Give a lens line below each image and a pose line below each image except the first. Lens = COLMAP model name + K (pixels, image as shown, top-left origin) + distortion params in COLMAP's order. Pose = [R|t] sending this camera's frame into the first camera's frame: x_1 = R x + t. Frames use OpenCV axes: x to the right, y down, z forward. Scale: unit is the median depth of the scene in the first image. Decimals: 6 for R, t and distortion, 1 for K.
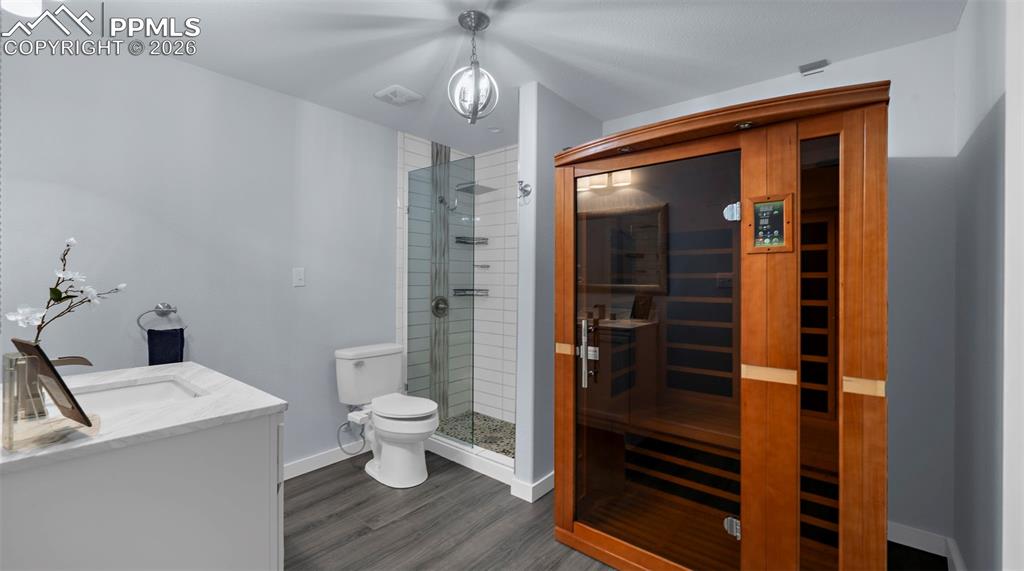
lens RADIAL K [[423.6, 0, 509.2], [0, 423.6, 280.5], [0, 0, 1]] dist [0.000222, 0.000332]
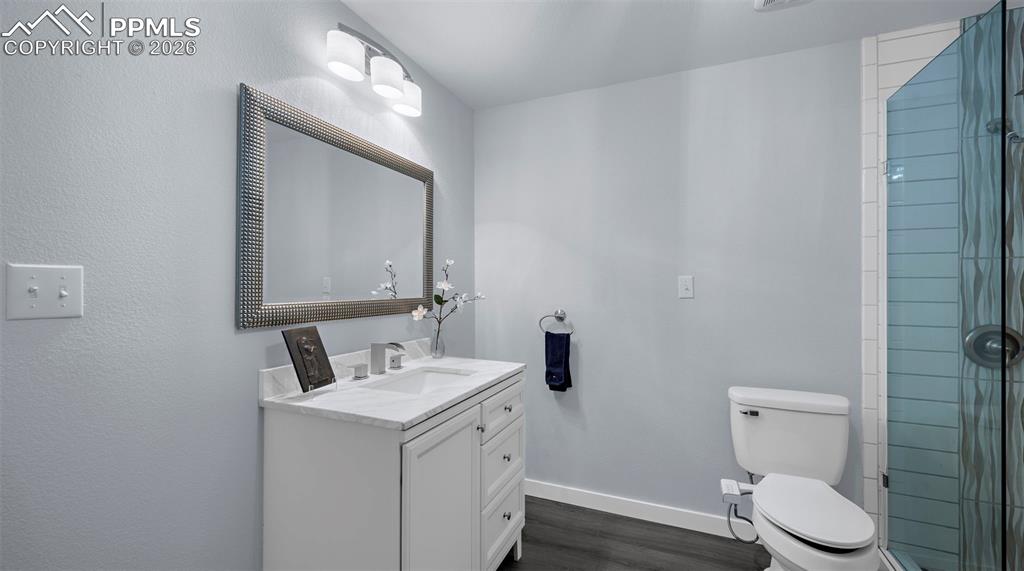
lens RADIAL K [[423.6, 0, 508.3], [0, 423.6, 285.3], [0, 0, 1]] dist [0.000222, 0.000332]
pose [[0.279718, -0.006359, -0.960061, 0.199502], [-0.004882, 0.999956, -0.008046, -0.002463], [0.960070, 0.006937, 0.279674, 0.440692]]
